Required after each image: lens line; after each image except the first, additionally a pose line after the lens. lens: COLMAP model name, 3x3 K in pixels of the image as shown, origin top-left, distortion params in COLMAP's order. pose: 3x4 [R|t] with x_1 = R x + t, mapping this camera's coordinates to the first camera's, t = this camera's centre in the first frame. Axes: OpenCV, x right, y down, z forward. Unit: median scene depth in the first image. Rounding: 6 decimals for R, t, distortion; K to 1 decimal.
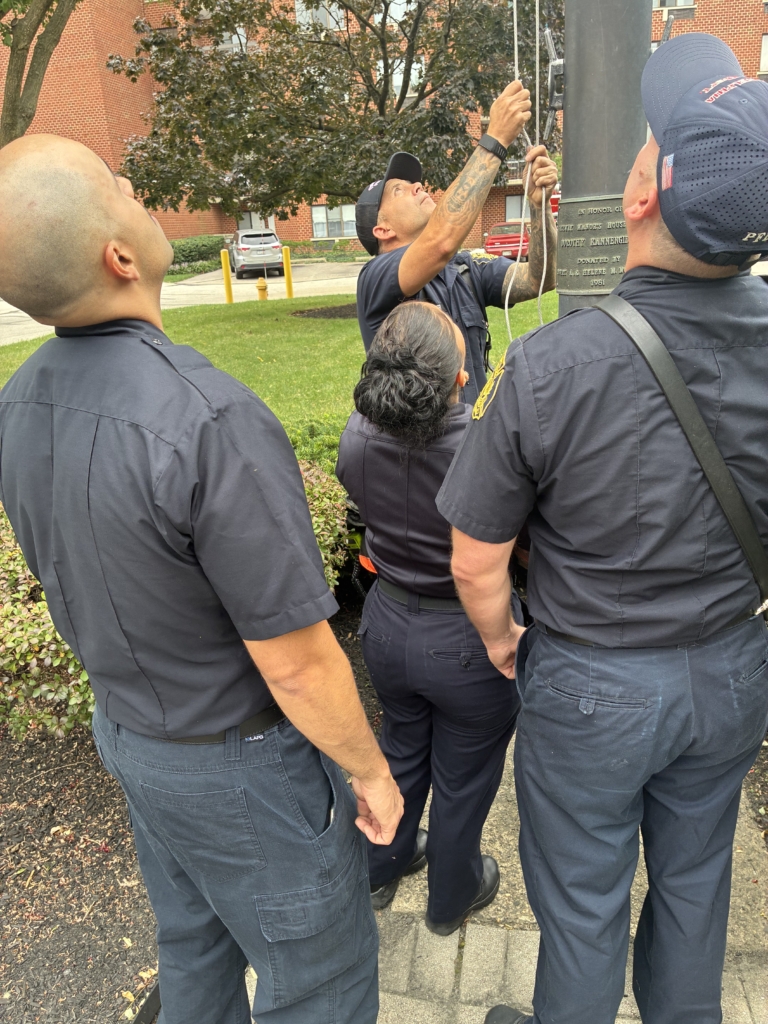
lens RADIAL K [[773.2, 0, 384.0], [0, 773.2, 512.0], [0, 0, 1]] dist [-0.001939, -0.001365]
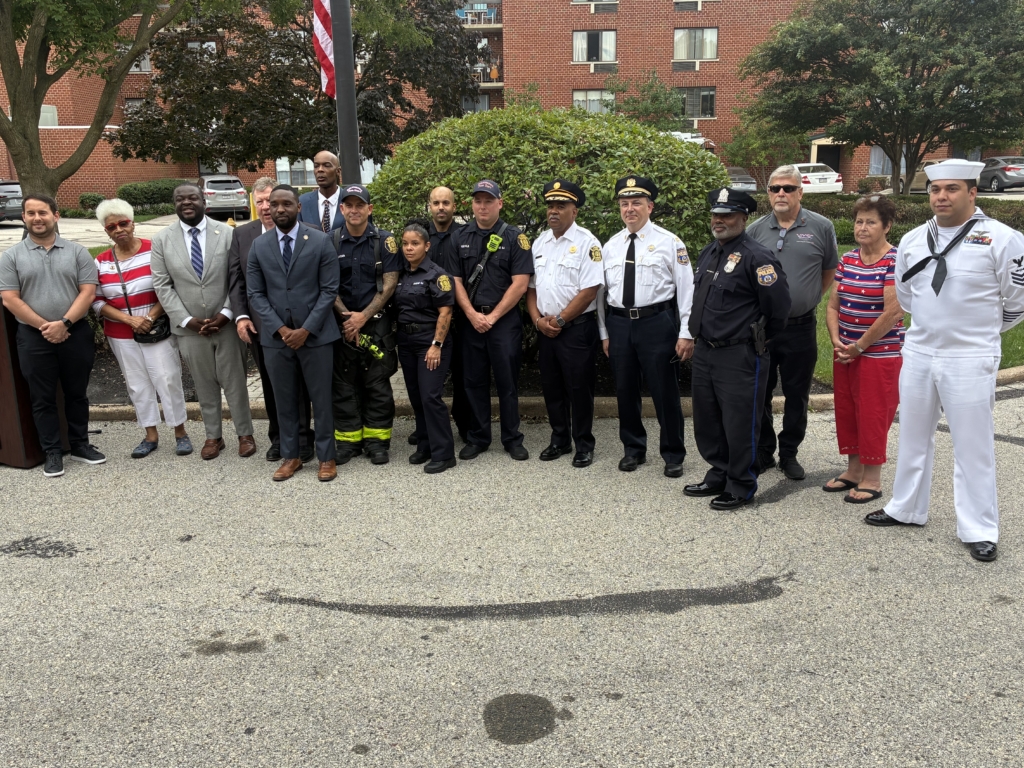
lens RADIAL K [[889.7, 0, 512.0], [0, 889.7, 384.0], [0, 0, 1]] dist [0.004829, 0.002541]
pose [[0.985502, -0.004642, 0.169599, 0.020634], [0.025663, 0.992202, -0.121970, 0.083648], [-0.167711, 0.124554, 0.977936, -0.245687]]
